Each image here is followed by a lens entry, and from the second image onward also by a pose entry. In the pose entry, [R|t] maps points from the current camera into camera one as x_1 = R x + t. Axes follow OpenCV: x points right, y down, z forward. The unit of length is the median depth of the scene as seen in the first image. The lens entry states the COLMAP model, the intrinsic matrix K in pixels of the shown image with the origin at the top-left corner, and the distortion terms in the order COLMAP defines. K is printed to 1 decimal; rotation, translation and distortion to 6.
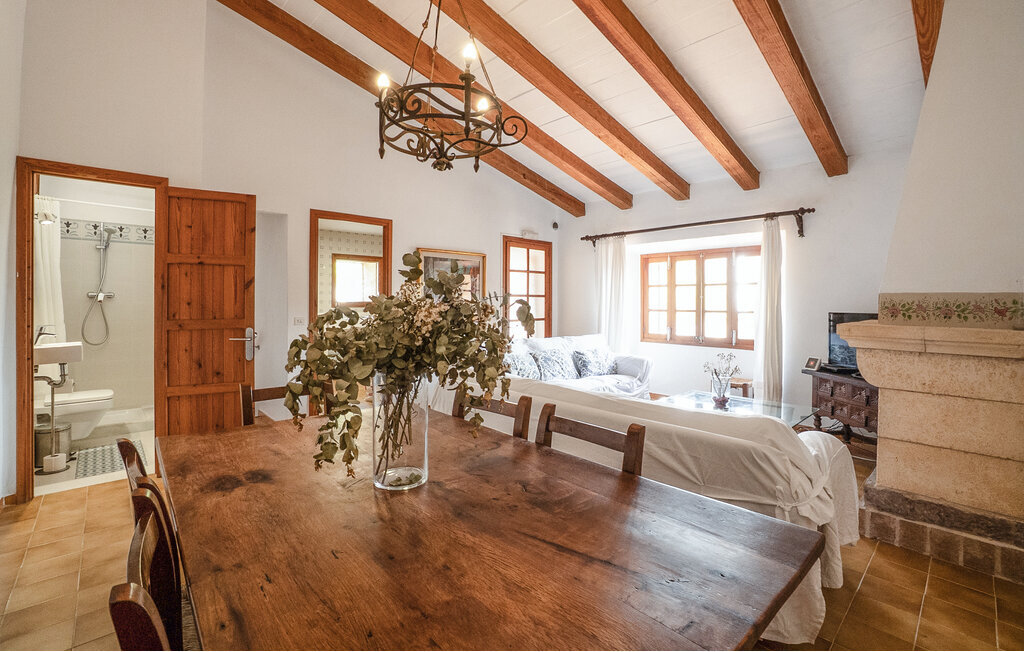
lens RADIAL K [[455.6, 0, 515.1], [0, 455.6, 299.8], [0, 0, 1]] dist [-0.056571, 0.017977]
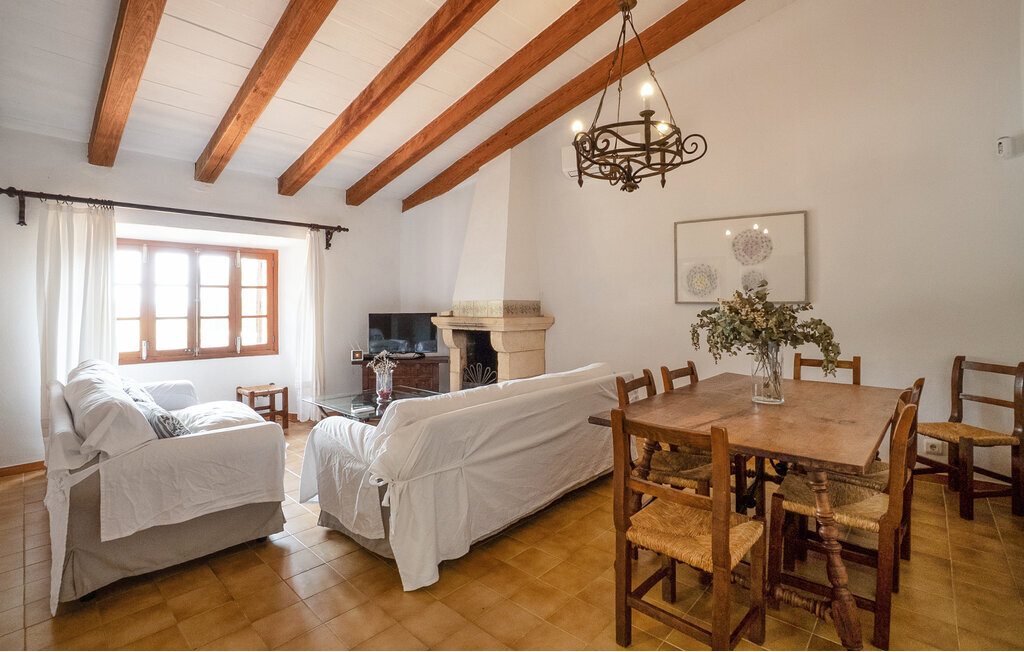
lens RADIAL K [[455.6, 0, 515.1], [0, 455.6, 299.8], [0, 0, 1]] dist [-0.056571, 0.017977]
pose [[-0.076934, 0.008964, 0.996996, -0.452908], [0.005198, 0.999950, -0.008589, 0.002291], [-0.997023, 0.004521, -0.076977, 0.479008]]
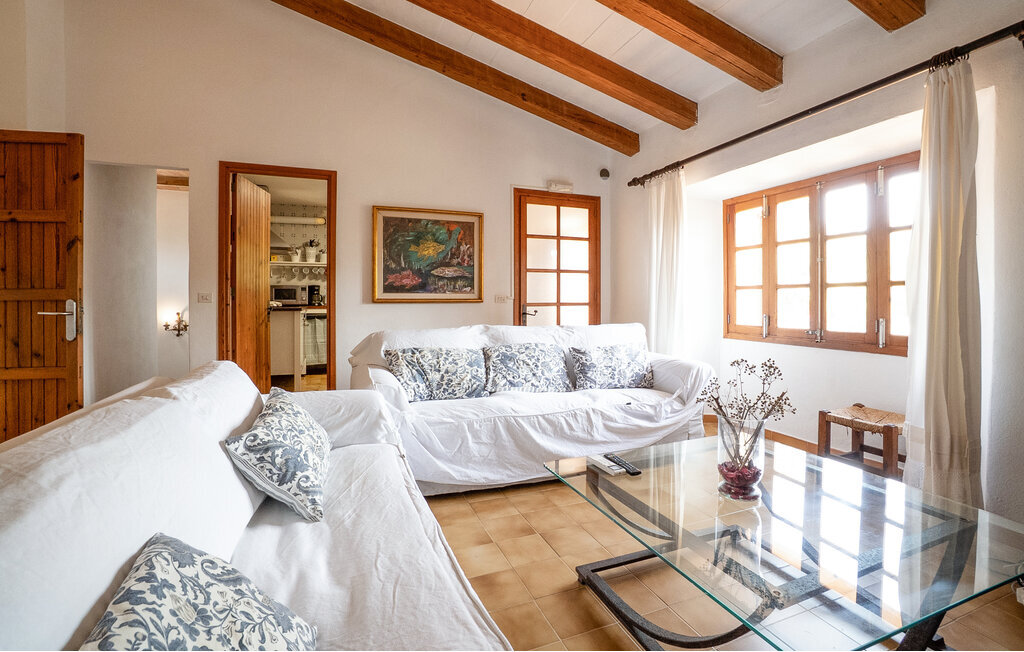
lens RADIAL K [[455.6, 0, 515.1], [0, 455.6, 299.8], [0, 0, 1]] dist [-0.056571, 0.017977]
pose [[0.930445, -0.003976, -0.366409, 0.263997], [0.005641, 0.999978, 0.003476, 0.039380], [0.366387, -0.005301, 0.930447, 0.346238]]
